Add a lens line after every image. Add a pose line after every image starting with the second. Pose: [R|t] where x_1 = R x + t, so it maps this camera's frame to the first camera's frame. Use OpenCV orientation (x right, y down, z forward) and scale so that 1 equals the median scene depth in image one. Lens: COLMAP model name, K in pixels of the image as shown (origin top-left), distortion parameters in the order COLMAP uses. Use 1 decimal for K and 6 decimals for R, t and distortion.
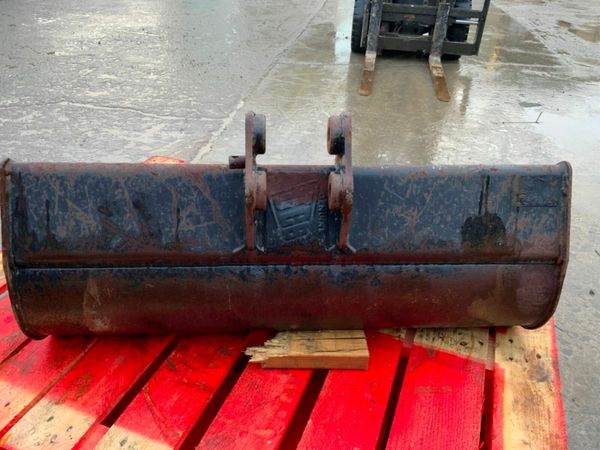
lens RADIAL K [[494.8, 0, 299.4], [0, 494.8, 224.3], [0, 0, 1]] dist [0.059505, -0.112659]
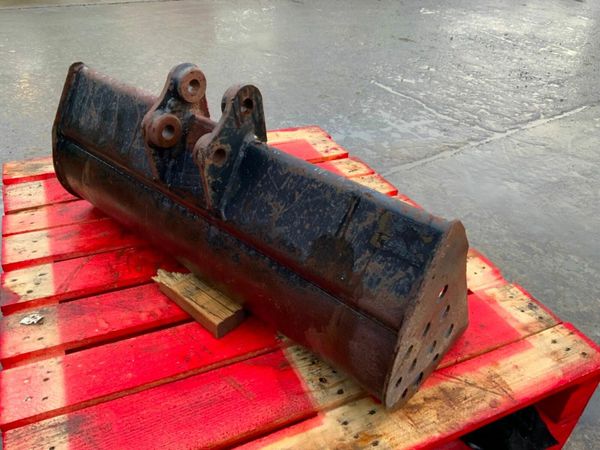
lens RADIAL K [[494.8, 0, 300.3], [0, 494.8, 227.1], [0, 0, 1]] dist [0.059505, -0.112659]
pose [[0.714402, 0.388313, -0.582102, 0.818354], [-0.390238, 0.911606, 0.129189, -0.123048], [0.580813, 0.134865, 0.802787, 0.267570]]
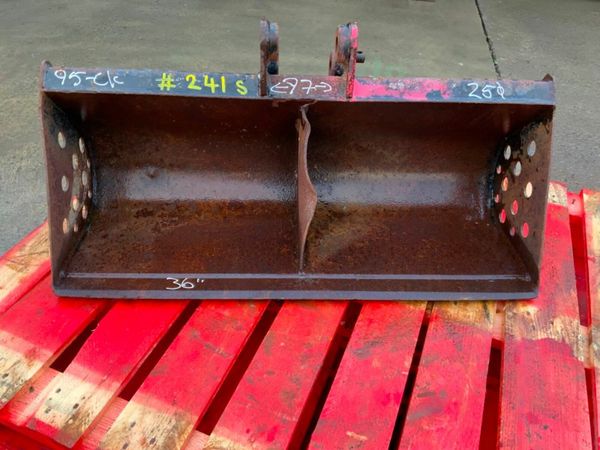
lens RADIAL K [[494.8, 0, 300.9], [0, 494.8, 229.1], [0, 0, 1]] dist [0.059505, -0.112659]
pose [[-0.996367, -0.079472, -0.030598, 0.011351], [-0.053502, 0.304639, 0.950964, -1.034752], [-0.066253, 0.949147, -0.307784, 1.629162]]
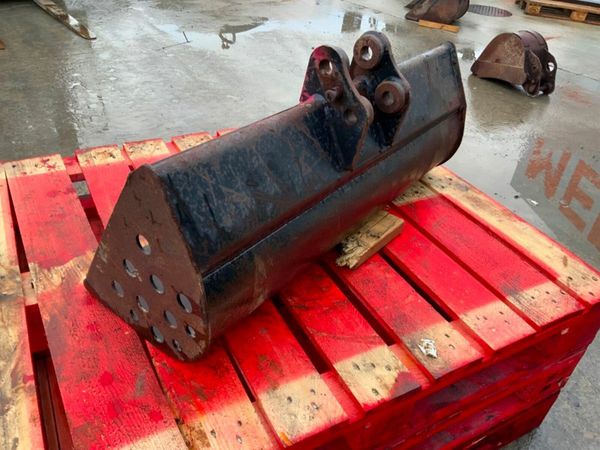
lens RADIAL K [[494.8, 0, 299.5], [0, 494.8, 224.3], [0, 0, 1]] dist [0.059505, -0.112659]
pose [[0.664806, -0.416091, 0.620404, -0.898610], [0.334892, 0.908384, 0.250373, -0.152637], [-0.667742, 0.041318, 0.743245, 0.229201]]
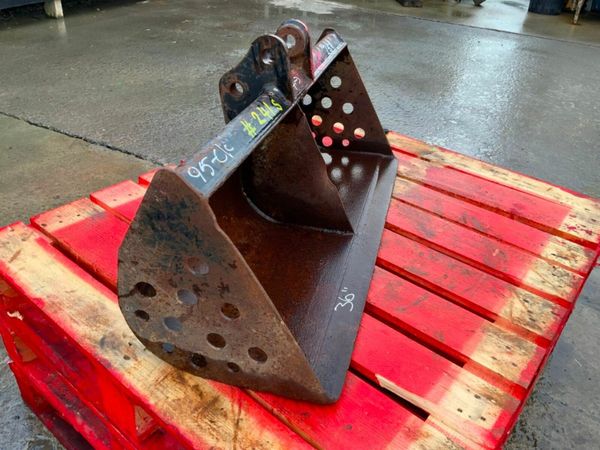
lens RADIAL K [[494.8, 0, 300.5], [0, 494.8, 229.2], [0, 0, 1]] dist [0.059505, -0.112659]
pose [[-0.321938, 0.469264, -0.822281, 1.104969], [-0.549914, 0.614309, 0.565879, -0.578543], [0.770682, 0.634362, 0.060285, 1.169876]]
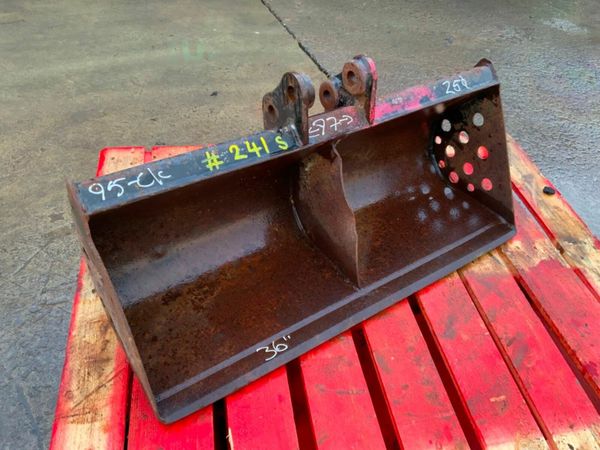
lens RADIAL K [[494.8, 0, 301.4], [0, 494.8, 229.4], [0, 0, 1]] dist [0.059505, -0.112659]
pose [[-0.856562, 0.276385, -0.435789, 0.595021], [-0.352174, 0.304176, 0.885127, -0.993854], [0.377193, 0.911640, -0.163210, 1.377890]]
